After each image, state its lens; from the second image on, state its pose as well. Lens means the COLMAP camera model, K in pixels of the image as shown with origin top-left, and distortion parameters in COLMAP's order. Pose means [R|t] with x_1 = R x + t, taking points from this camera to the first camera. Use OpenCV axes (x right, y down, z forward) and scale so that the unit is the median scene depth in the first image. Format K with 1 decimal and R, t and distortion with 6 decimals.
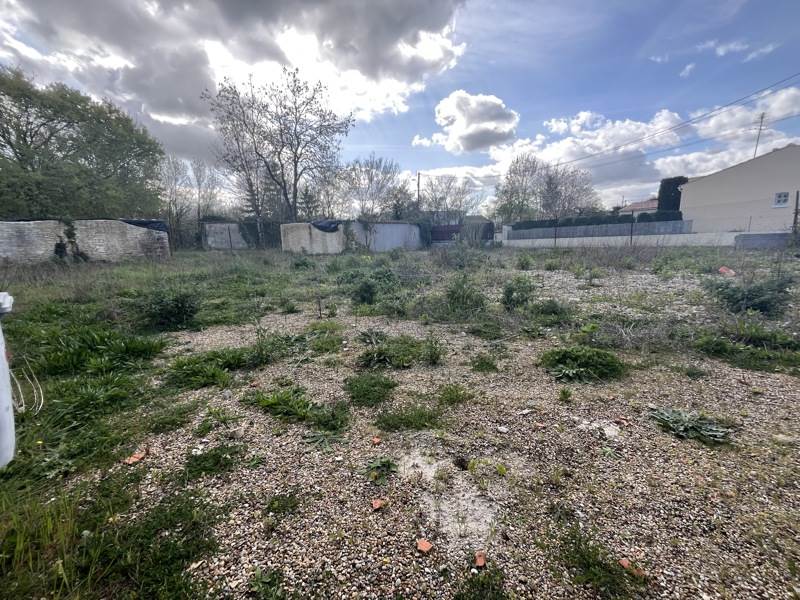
lens RADIAL K [[319.1, 0, 399.4], [0, 319.1, 296.2], [0, 0, 1]] dist [0.003184, 0.000615]
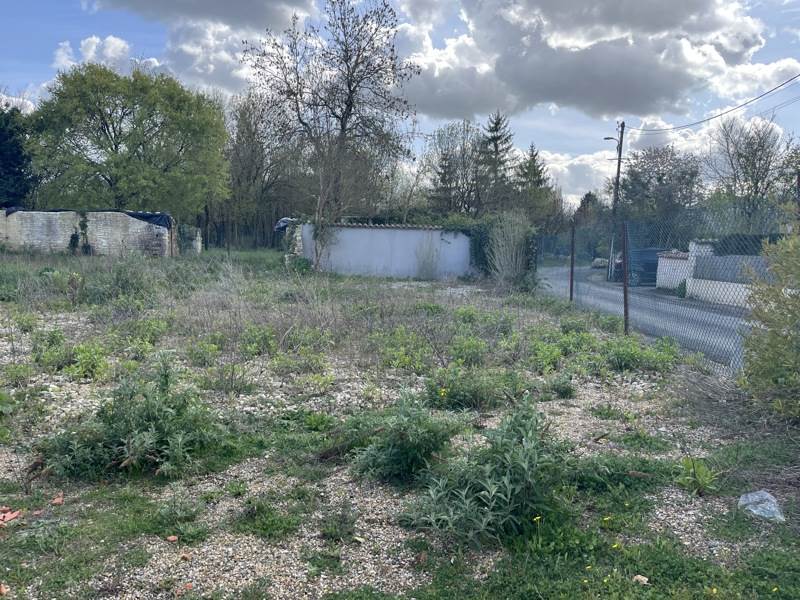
lens RADIAL K [[589.2, 0, 402.2], [0, 589.2, 304.3], [0, 0, 1]] dist [0.043884, -0.049126]
pose [[0.704915, 0.127009, -0.697828, 1.098269], [-0.184490, 0.982806, -0.007488, -0.135687], [0.684878, 0.134021, 0.716226, 0.429743]]
